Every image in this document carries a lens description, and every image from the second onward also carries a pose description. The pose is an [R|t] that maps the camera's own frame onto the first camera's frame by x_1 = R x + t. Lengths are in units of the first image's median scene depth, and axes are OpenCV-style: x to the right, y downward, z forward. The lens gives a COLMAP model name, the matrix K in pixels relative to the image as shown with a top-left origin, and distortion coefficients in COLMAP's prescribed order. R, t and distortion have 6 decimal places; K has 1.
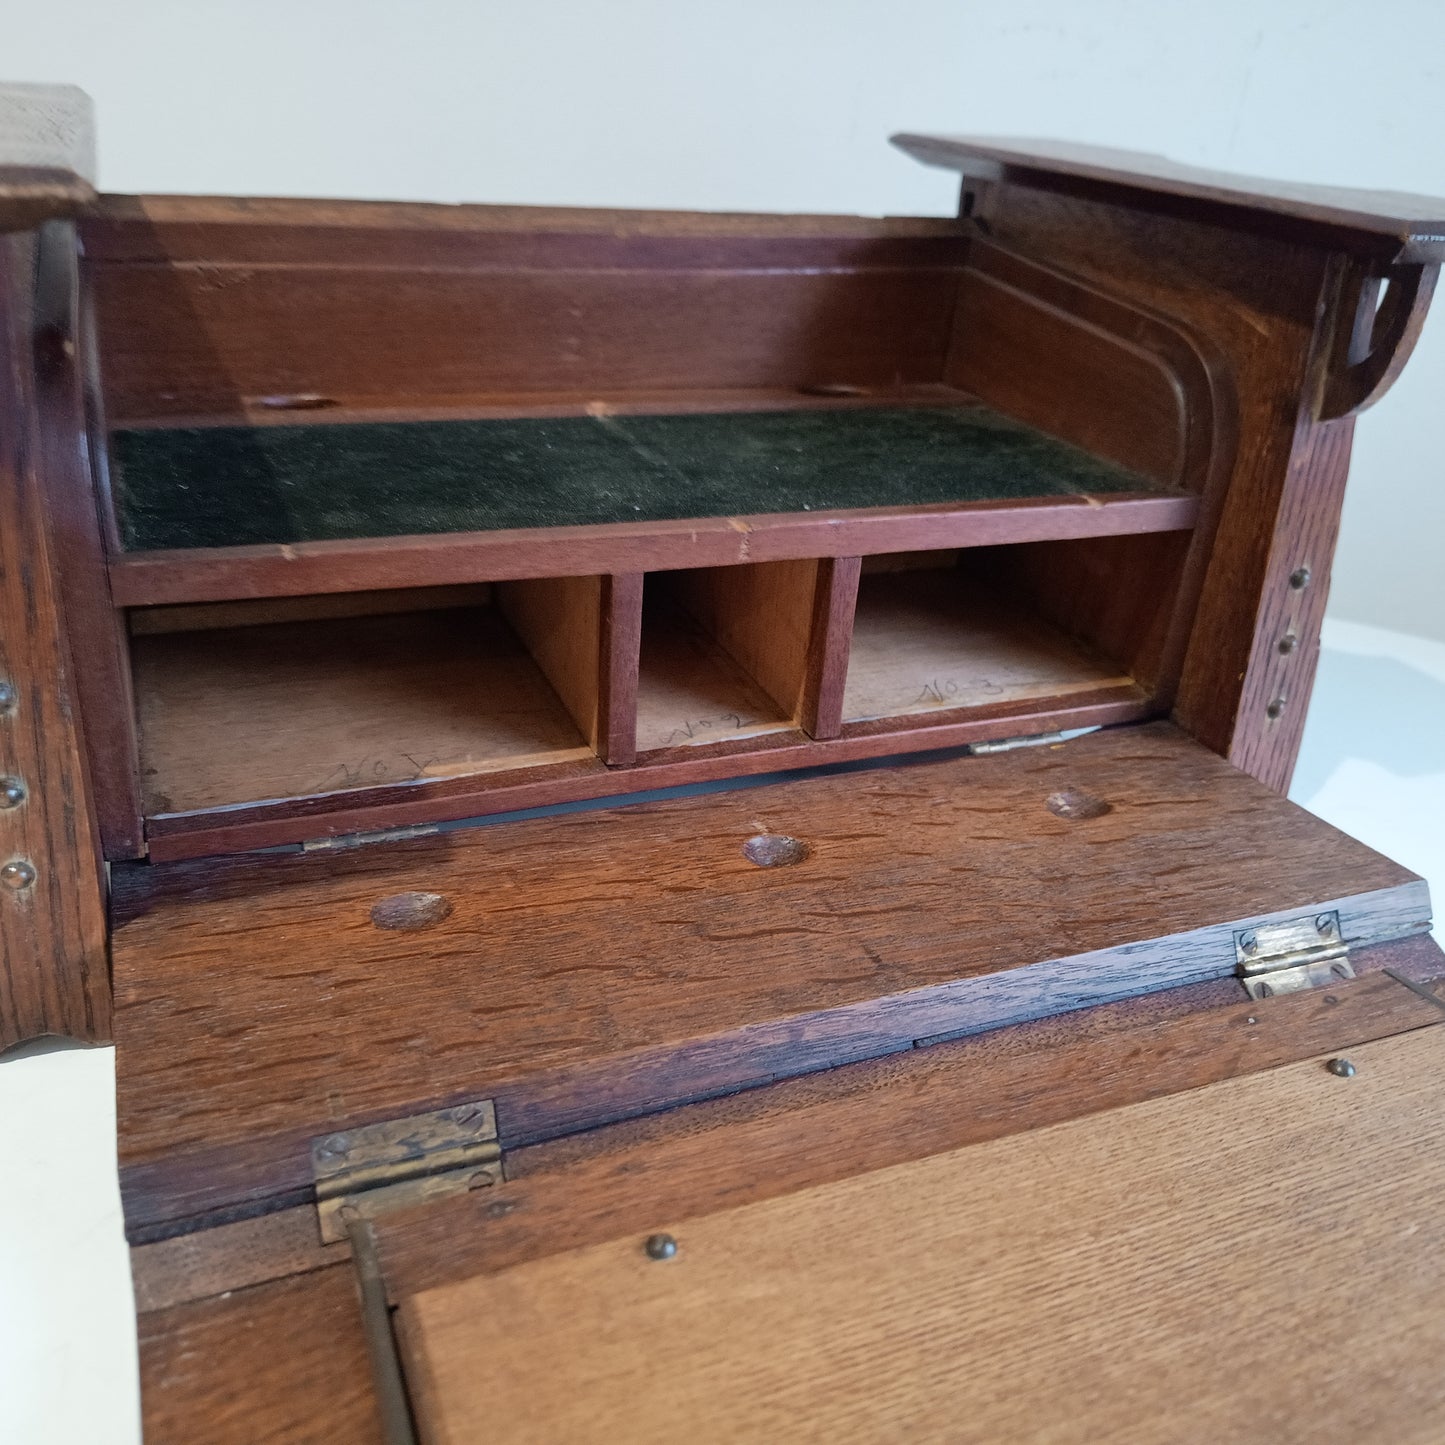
lens RADIAL K [[1336.1, 0, 722.5], [0, 1336.1, 722.5], [0, 0, 1]] dist [0.042180, -0.080676]
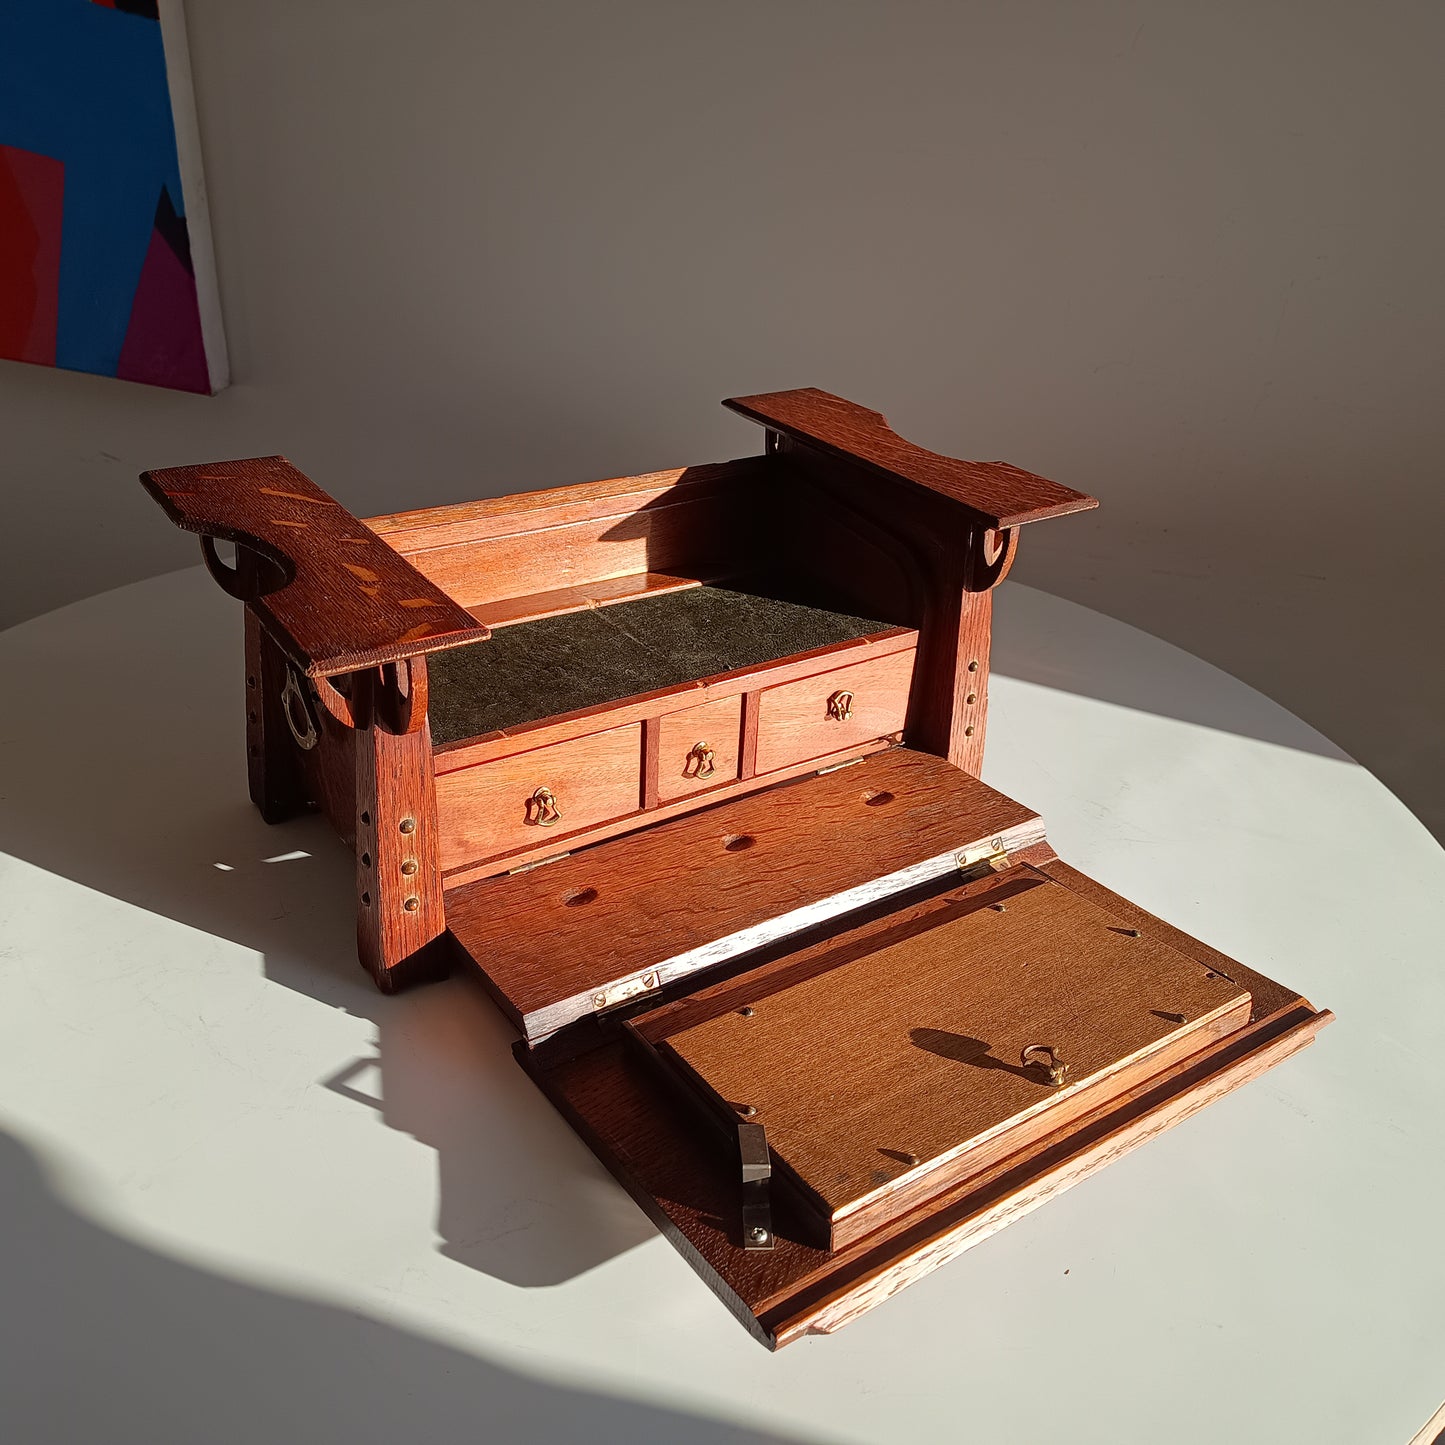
lens RADIAL K [[1336.2, 0, 722.5], [0, 1336.2, 722.5], [0, 0, 1]] dist [0.031881, -0.018167]
pose [[0.979049, -0.114010, 0.168717, -0.290697], [0.106275, 0.992858, 0.054215, -0.189646], [-0.173693, -0.035148, 0.984172, -0.940457]]
